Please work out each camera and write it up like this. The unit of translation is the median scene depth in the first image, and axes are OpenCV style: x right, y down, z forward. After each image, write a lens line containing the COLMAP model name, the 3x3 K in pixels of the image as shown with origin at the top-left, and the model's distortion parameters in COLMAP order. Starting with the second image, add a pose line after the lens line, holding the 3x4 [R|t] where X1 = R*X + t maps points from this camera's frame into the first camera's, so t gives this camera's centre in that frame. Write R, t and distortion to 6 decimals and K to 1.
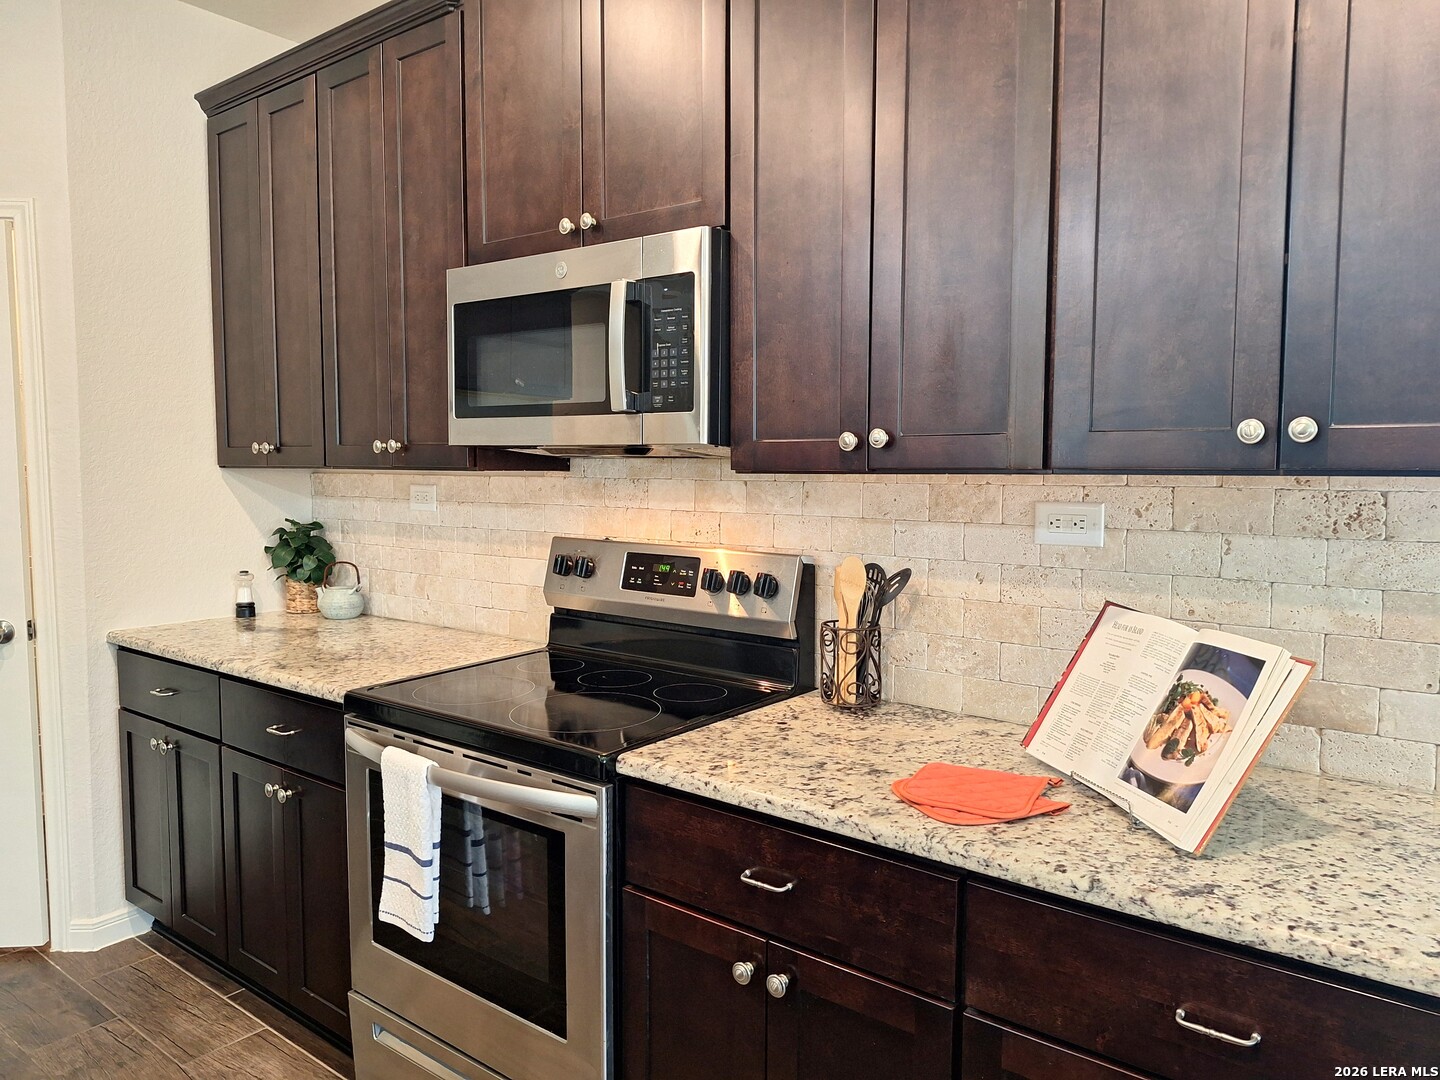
lens RADIAL K [[1010.4, 0, 702.2], [0, 1010.4, 535.1], [0, 0, 1]] dist [0.113477, -0.159901]
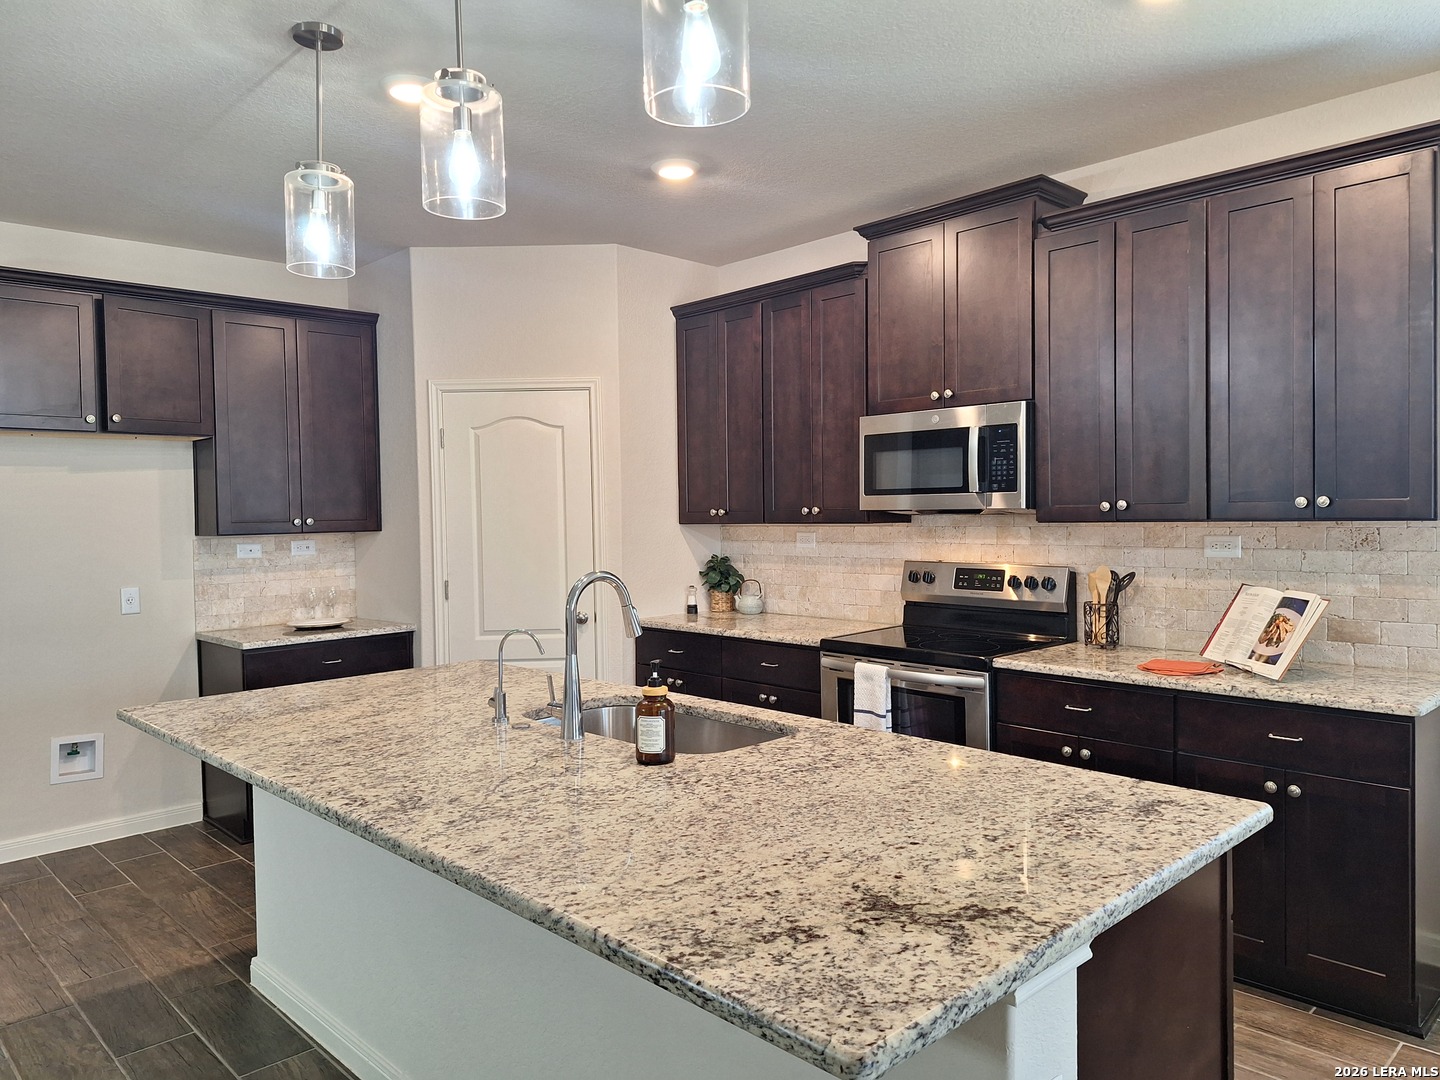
lens RADIAL K [[1010.4, 0, 702.2], [0, 1010.4, 535.1], [0, 0, 1]] dist [0.113477, -0.159901]
pose [[0.990445, -0.013788, -0.137218, -0.327780], [0.007377, 0.998862, -0.047120, 0.048595], [0.137712, 0.045657, 0.989419, -0.999114]]
